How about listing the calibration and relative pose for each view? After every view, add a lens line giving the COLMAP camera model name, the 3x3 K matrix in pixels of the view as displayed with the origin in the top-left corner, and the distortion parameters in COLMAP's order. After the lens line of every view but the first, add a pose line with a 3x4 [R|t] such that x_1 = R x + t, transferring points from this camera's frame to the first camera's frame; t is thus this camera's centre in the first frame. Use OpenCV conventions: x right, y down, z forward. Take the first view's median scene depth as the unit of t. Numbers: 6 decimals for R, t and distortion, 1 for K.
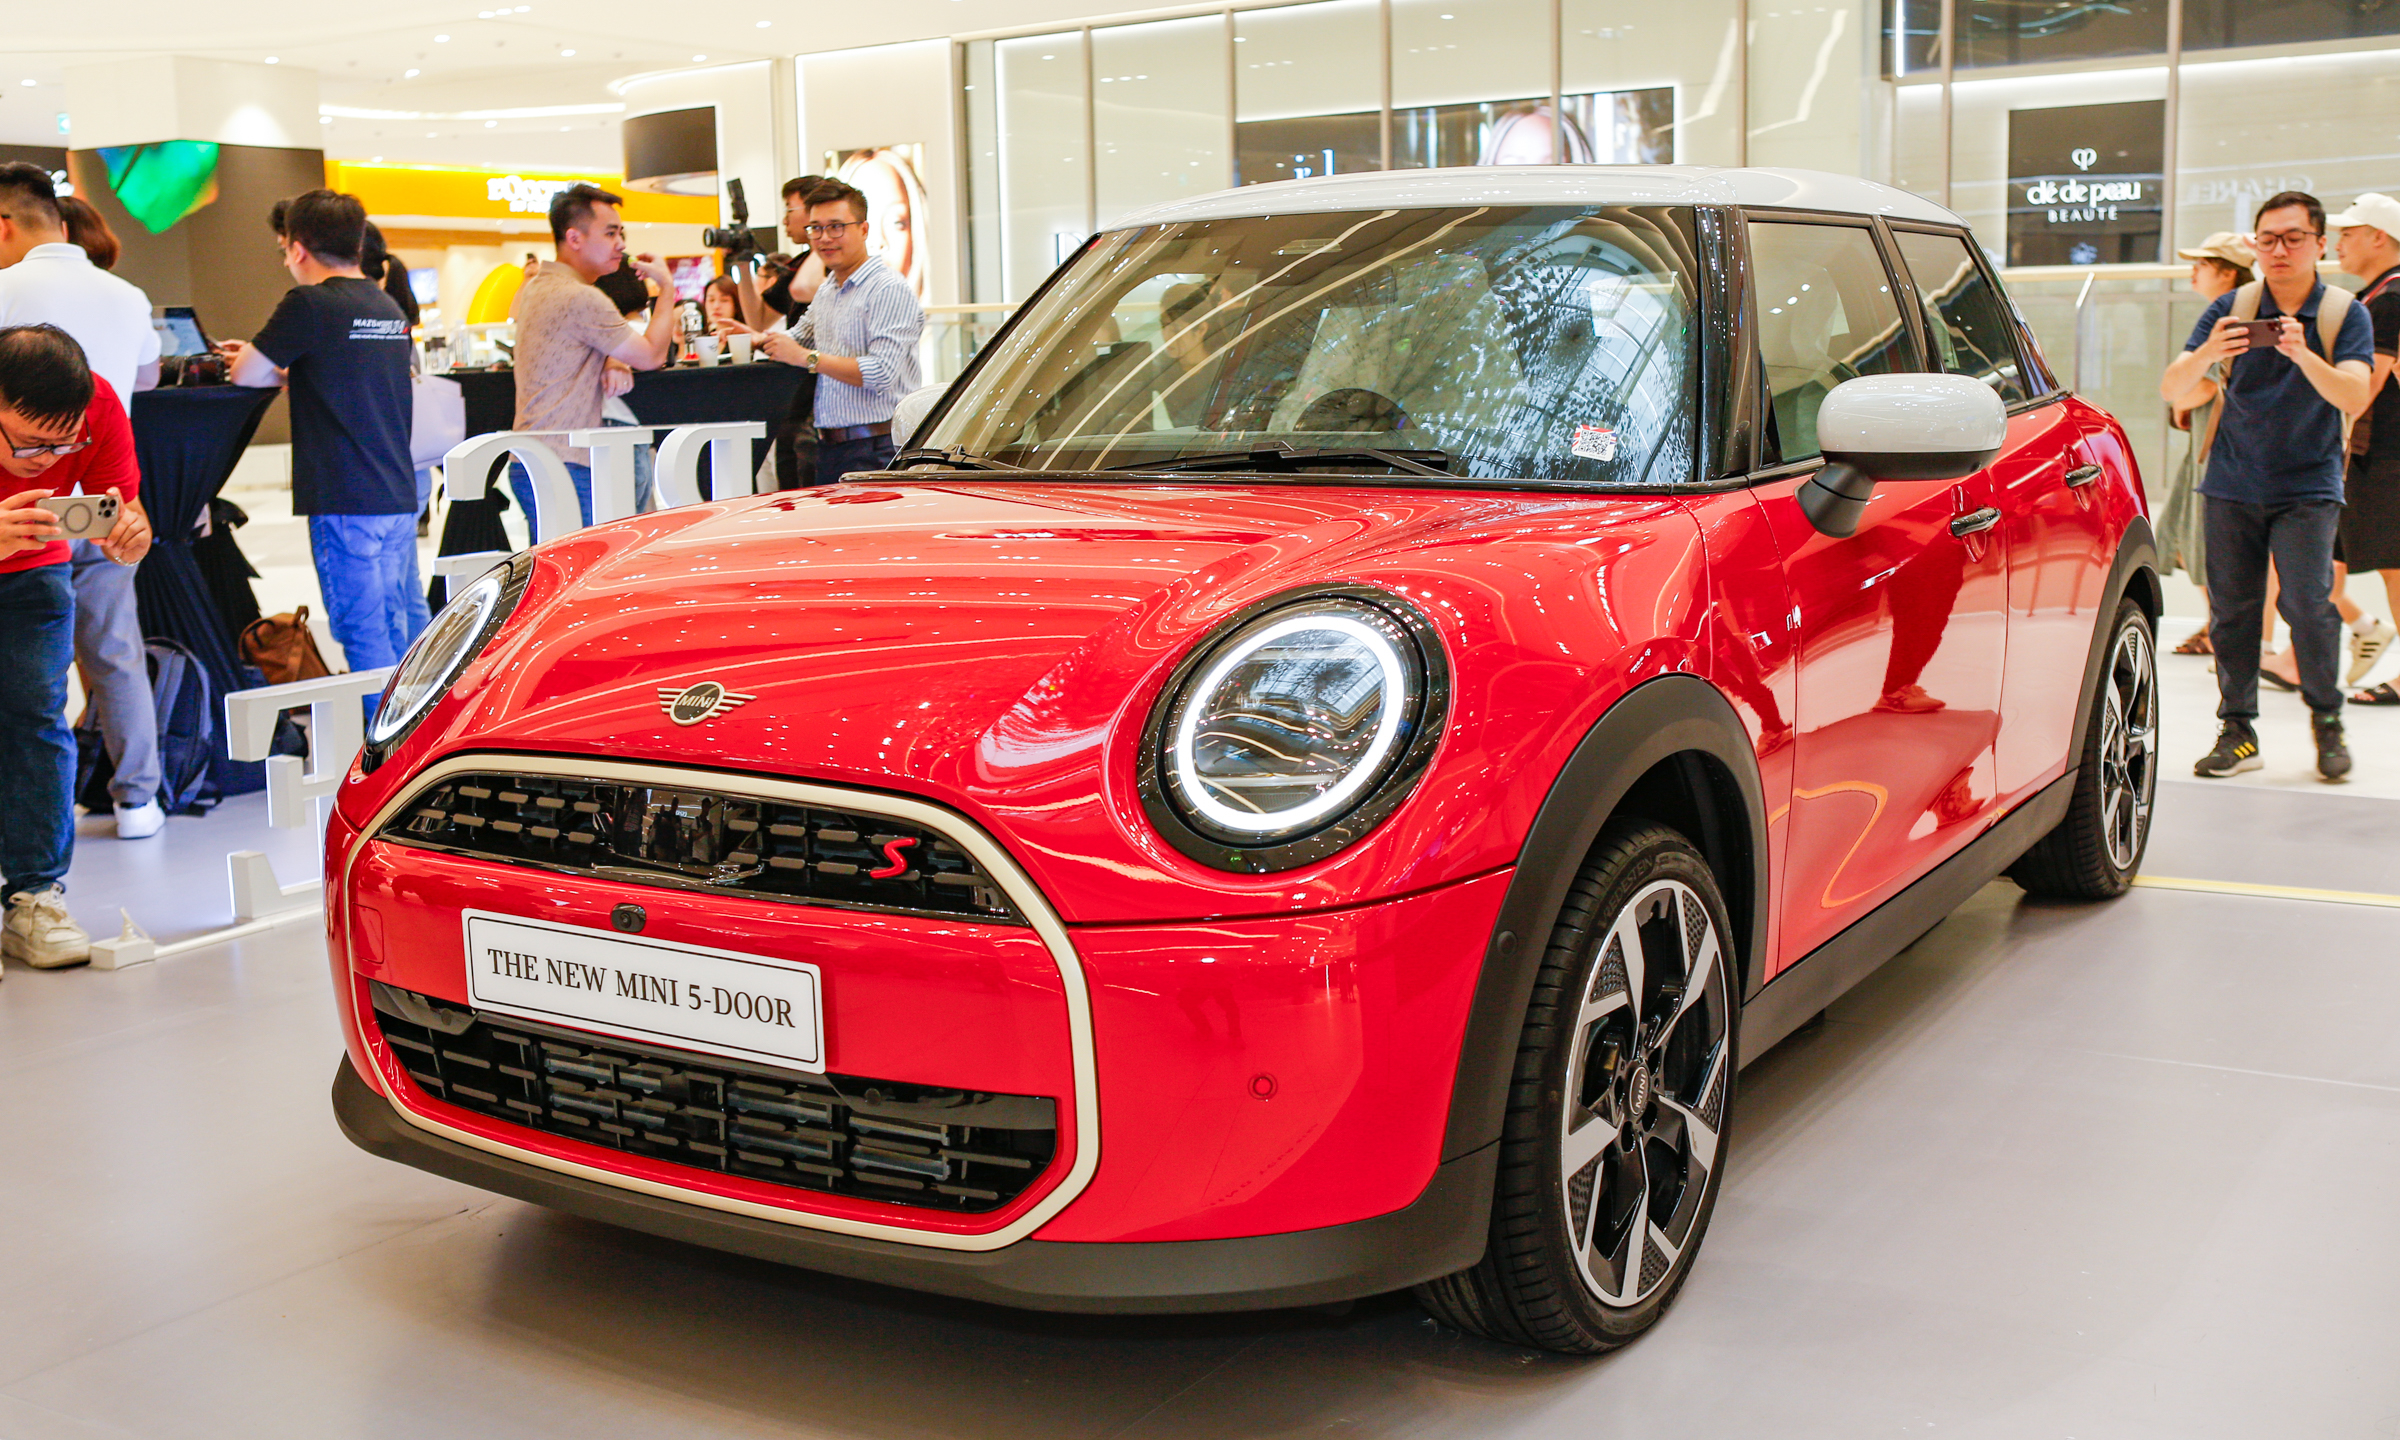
lens RADIAL K [[2441.5, 0, 1200.0], [0, 2441.5, 720.0], [0, 0, 1]] dist [0.005229, 0.006830]
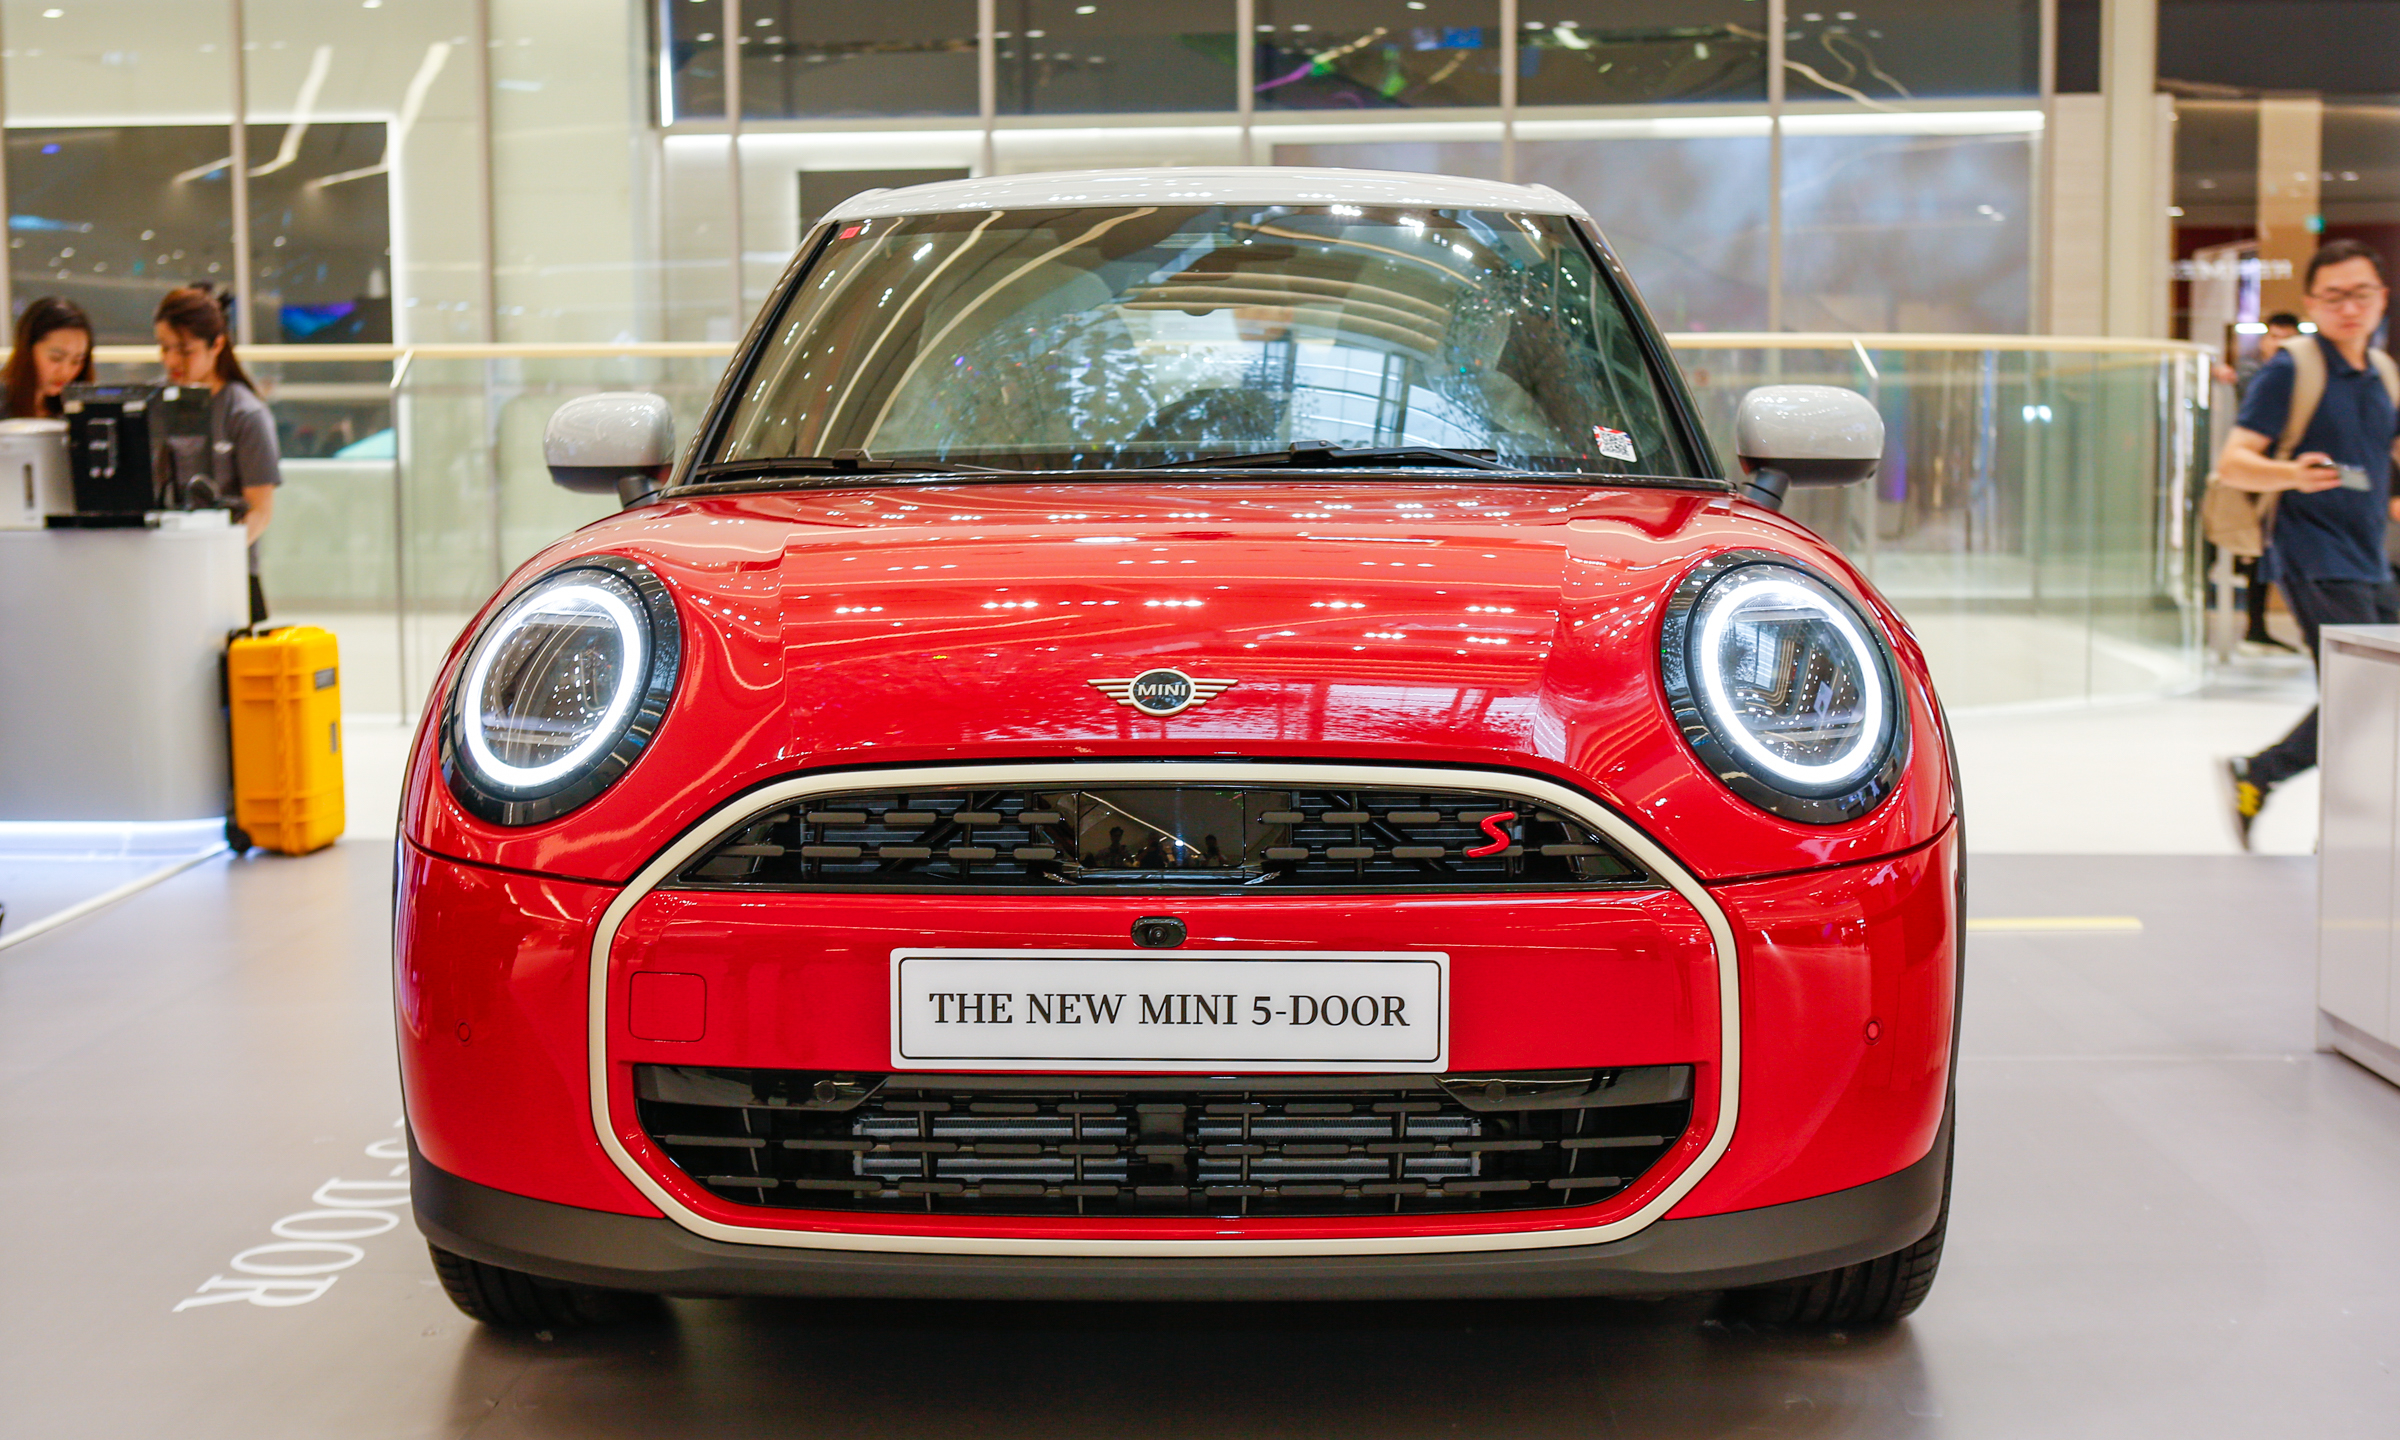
lens RADIAL K [[3067.2, 0, 1200.0], [0, 3067.2, 720.0], [0, 0, 1]] dist [-0.101225, -0.065068]
pose [[0.864366, -0.033600, 0.501739, -0.758574], [0.066609, 0.996623, -0.048011, 0.058207], [-0.498431, 0.074919, 0.863686, 0.037986]]
